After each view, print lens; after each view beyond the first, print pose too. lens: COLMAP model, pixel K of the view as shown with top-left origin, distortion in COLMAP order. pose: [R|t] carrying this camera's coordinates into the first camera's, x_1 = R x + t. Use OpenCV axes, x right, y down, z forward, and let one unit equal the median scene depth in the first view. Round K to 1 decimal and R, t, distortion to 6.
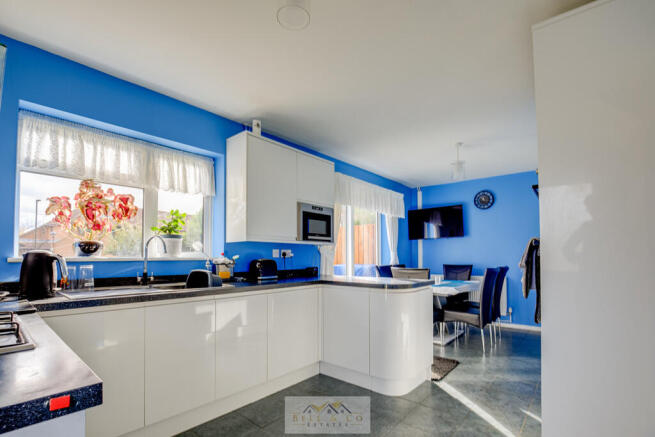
lens RADIAL K [[320.4, 0, 325.5], [0, 320.4, 247.1], [0, 0, 1]] dist [-0.021953, -0.000104]
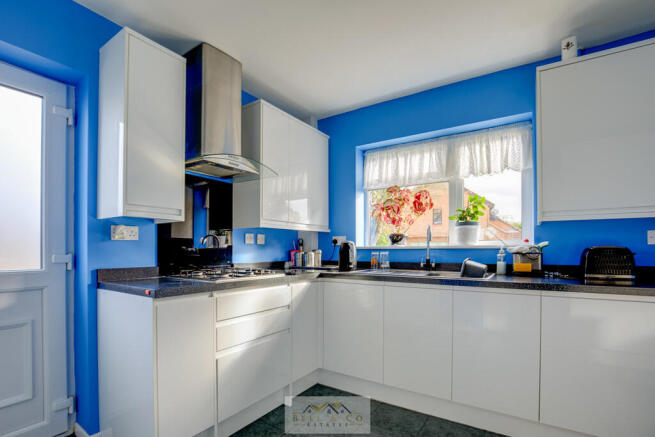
lens RADIAL K [[310.7, 0, 326.7], [0, 310.7, 247.1], [0, 0, 1]] dist [-0.019553, -0.000036]
pose [[0.111342, -0.001084, -0.993782, 0.449072], [0.035802, 0.999355, 0.002921, 0.021334], [0.993137, -0.035904, 0.111309, 0.515300]]
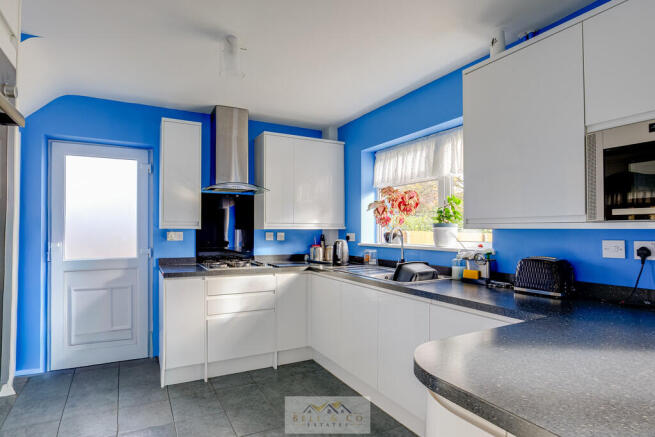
lens RADIAL K [[345.3, 0, 300.4], [0, 345.3, 222.9], [0, 0, 1]] dist [0.001367, 0.000186]
pose [[-0.414729, -0.012482, -0.909859, 0.691833], [0.033028, 0.999041, -0.028760, -0.026043], [0.909345, -0.041978, -0.413919, 1.145489]]
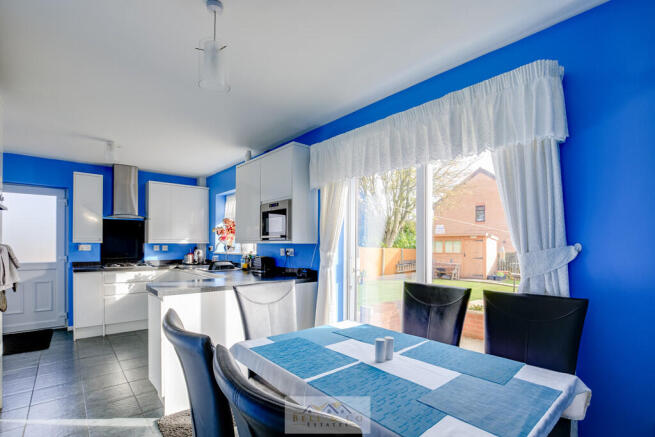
lens RADIAL K [[307.4, 0, 302.1], [0, 307.4, 243.4], [0, 0, 1]] dist [-0.000589, -0.000062]
pose [[-0.203284, -0.002118, -0.979117, 1.202316], [0.032057, 0.999447, -0.008818, 0.004191], [0.978595, -0.033180, -0.203104, 1.787655]]
